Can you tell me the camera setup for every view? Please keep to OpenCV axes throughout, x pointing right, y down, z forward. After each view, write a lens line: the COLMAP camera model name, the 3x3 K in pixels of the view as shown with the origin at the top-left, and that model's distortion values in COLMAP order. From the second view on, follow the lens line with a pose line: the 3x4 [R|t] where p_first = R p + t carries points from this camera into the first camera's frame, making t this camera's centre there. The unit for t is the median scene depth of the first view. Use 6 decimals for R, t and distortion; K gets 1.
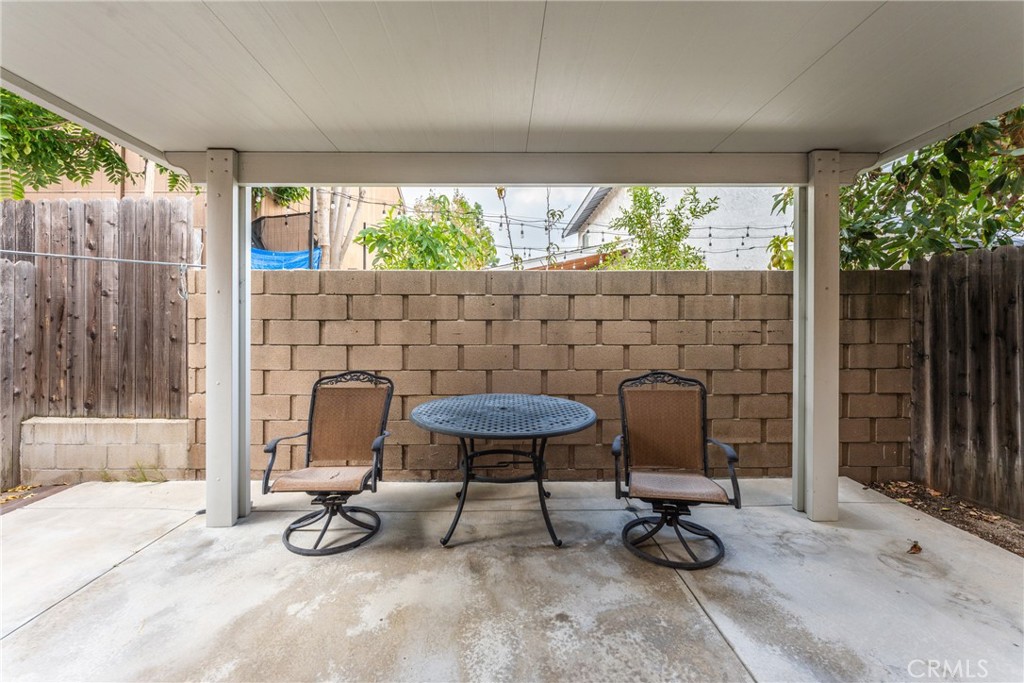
lens RADIAL K [[417.8, 0, 512.8], [0, 417.8, 333.2], [0, 0, 1]] dist [-0.005598, -0.000048]
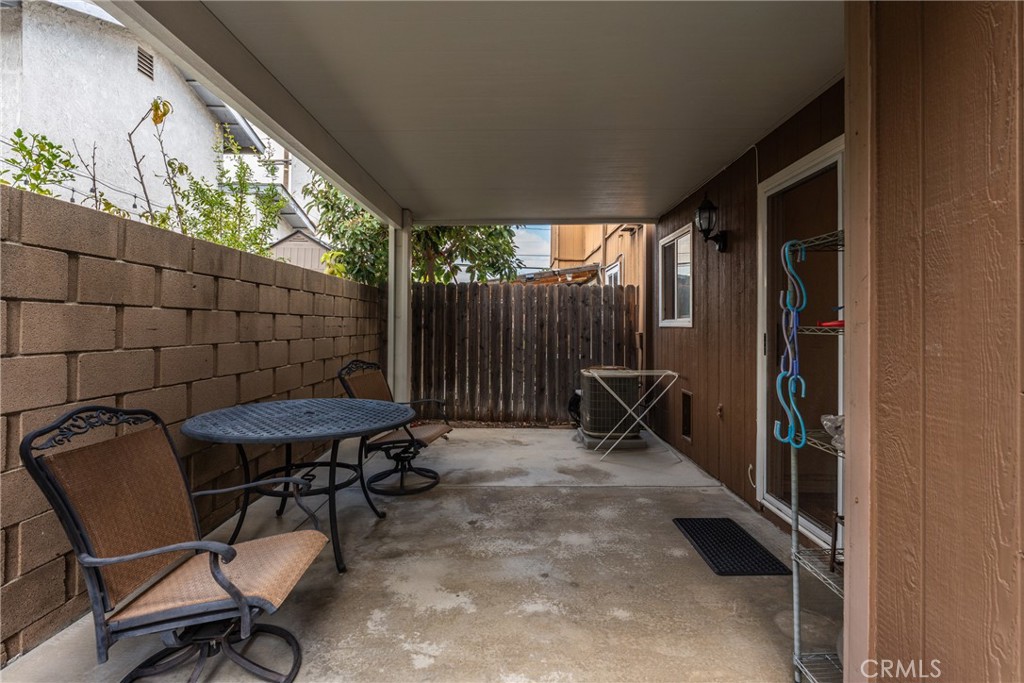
lens RADIAL K [[456.2, 0, 518.3], [0, 456.2, 338.3], [0, 0, 1]] dist [0.003030, 0.000214]
pose [[0.006704, -0.024860, 0.999668, -0.842147], [0.006717, 0.999670, 0.024815, 0.002283], [-0.999955, 0.006549, 0.006869, 0.480198]]
